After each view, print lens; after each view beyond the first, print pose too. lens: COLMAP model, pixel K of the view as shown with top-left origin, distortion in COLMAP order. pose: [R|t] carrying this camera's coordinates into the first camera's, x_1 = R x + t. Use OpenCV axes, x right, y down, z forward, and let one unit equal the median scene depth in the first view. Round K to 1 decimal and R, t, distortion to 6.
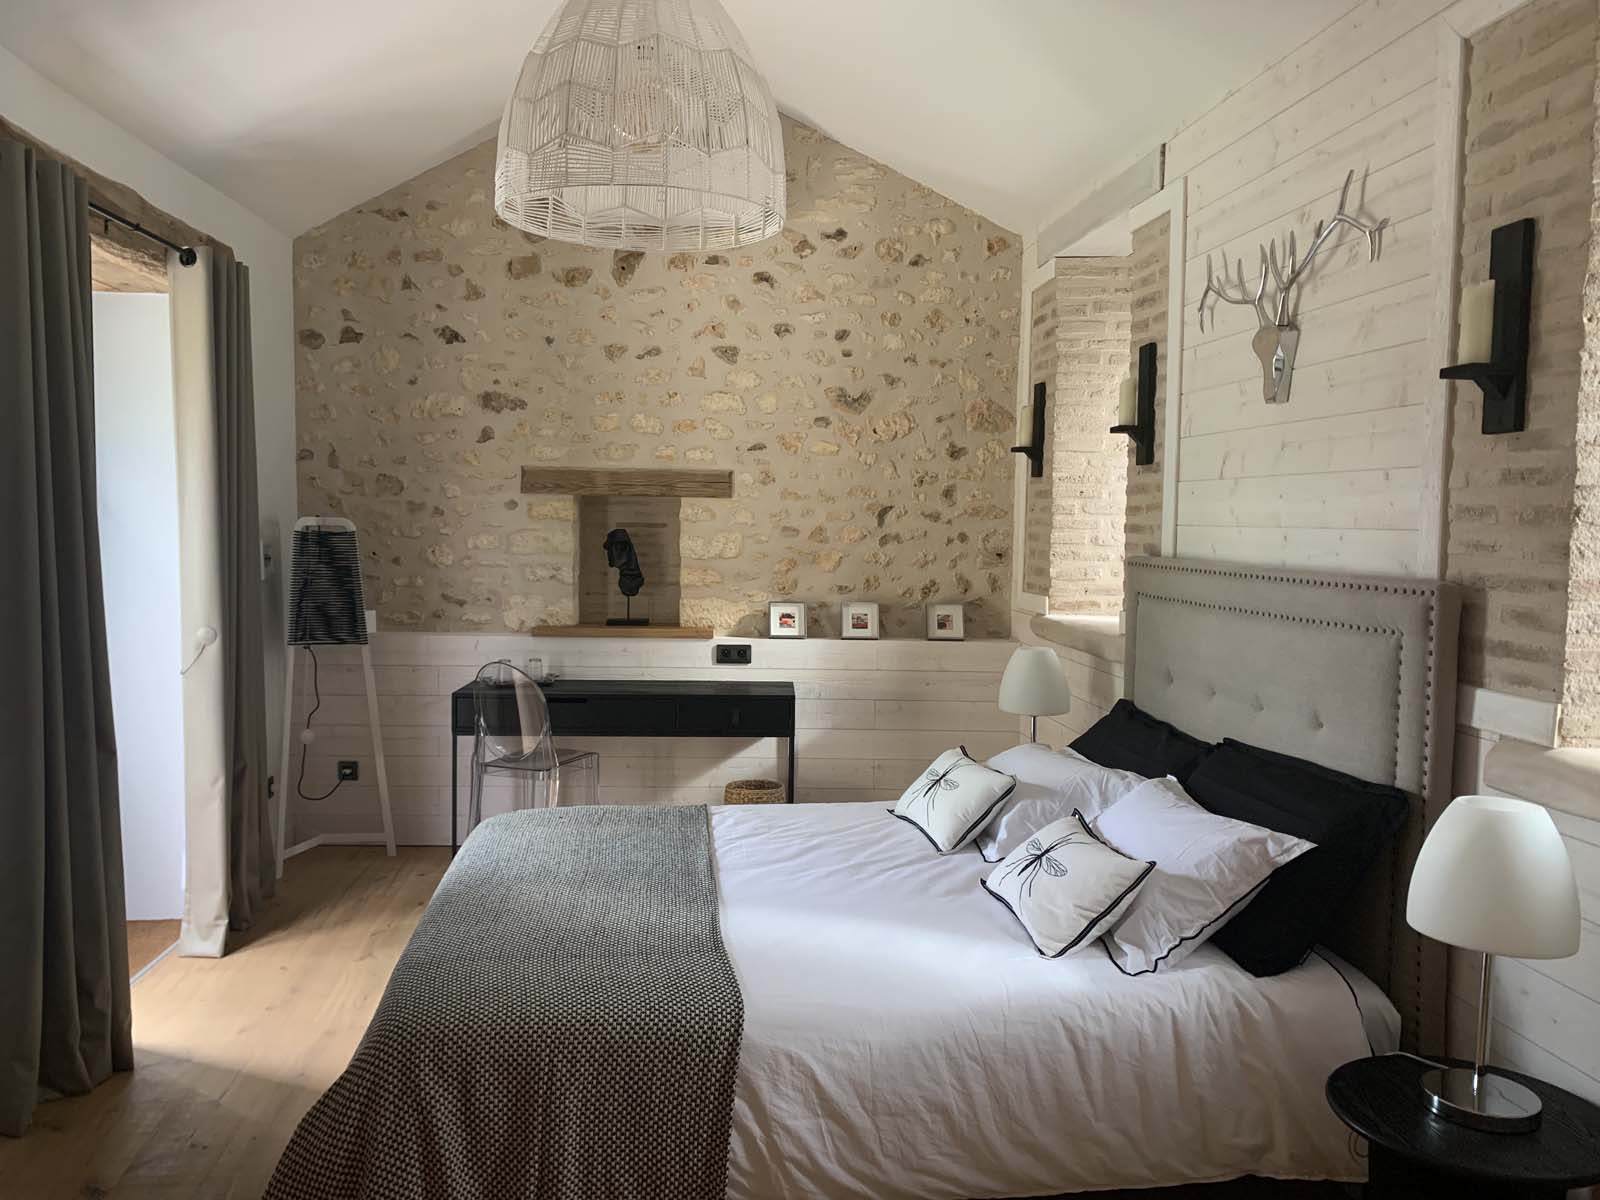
lens RADIAL K [[1201.6, 0, 798.6], [0, 1201.6, 603.6], [0, 0, 1]] dist [0.004695, -0.024874]
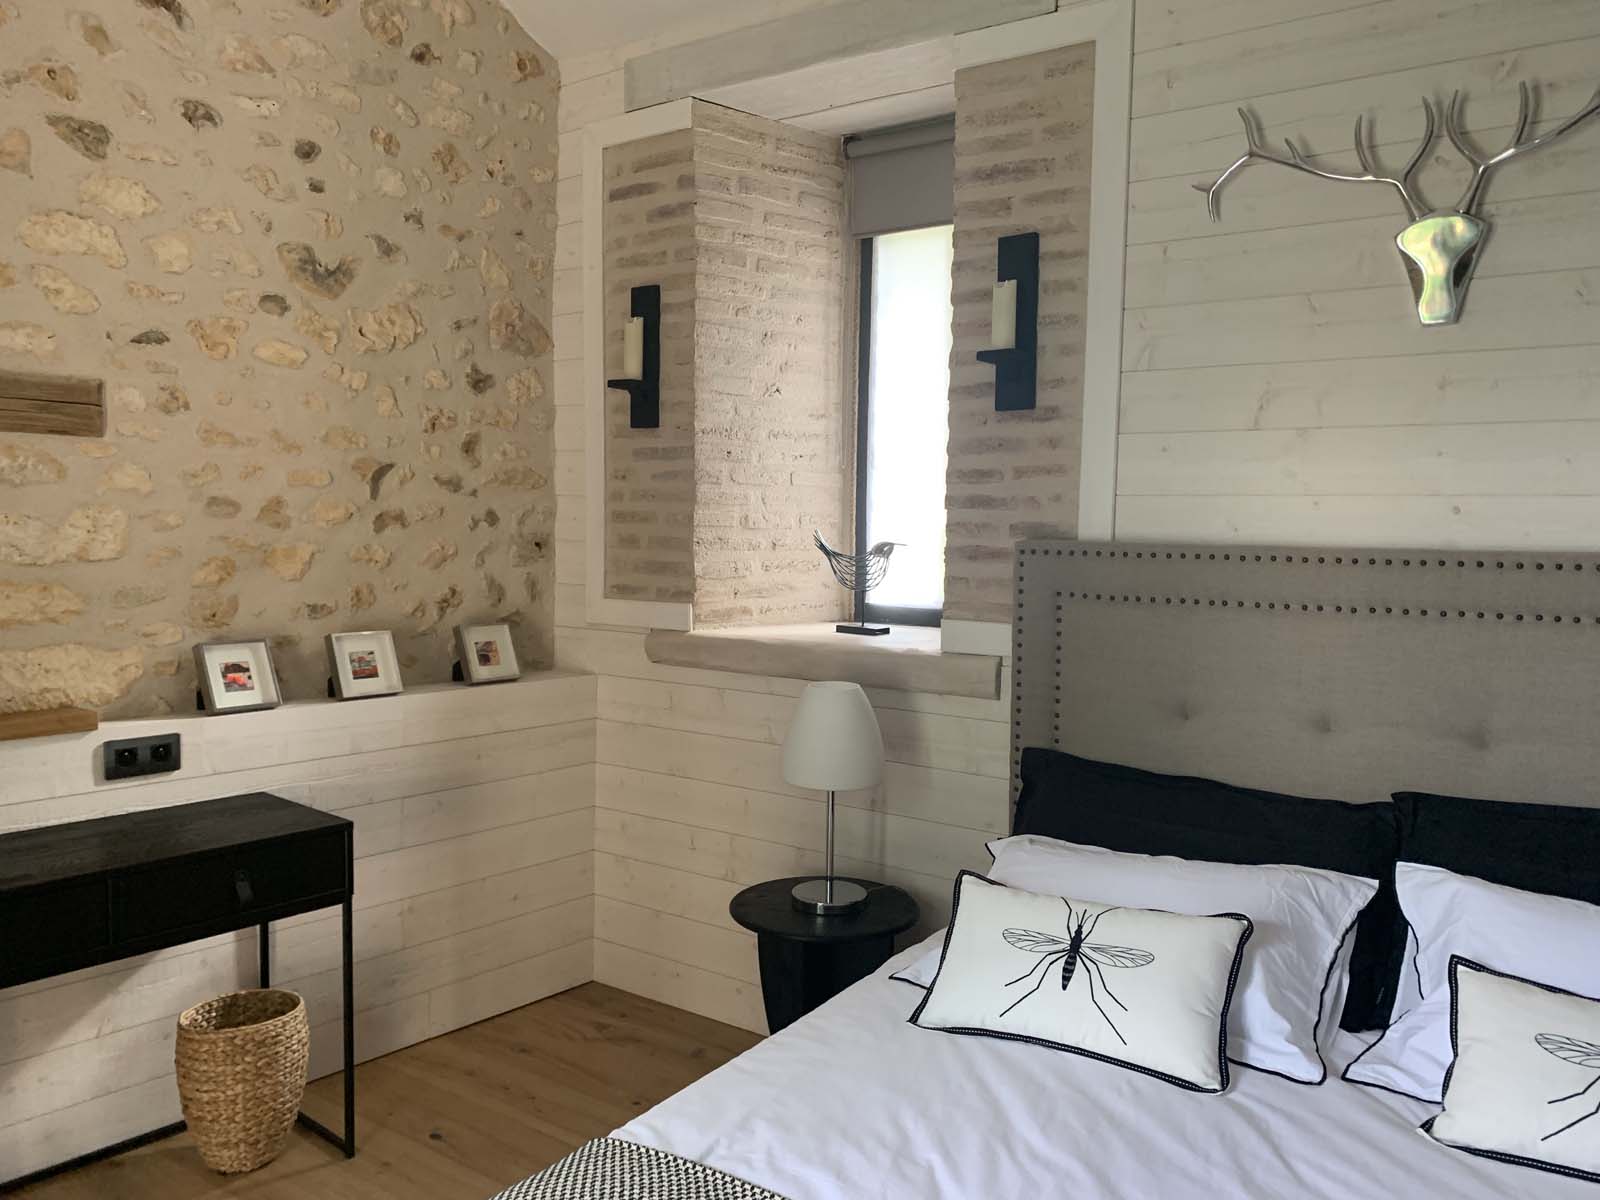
lens RADIAL K [[1201.6, 0, 802.8], [0, 1201.6, 598.6], [0, 0, 1]] dist [0.004695, -0.024874]
pose [[0.657031, -0.051008, 0.752136, -0.238376], [0.046869, 0.998542, 0.026776, -0.022136], [-0.752405, 0.017660, 0.658464, 0.468532]]
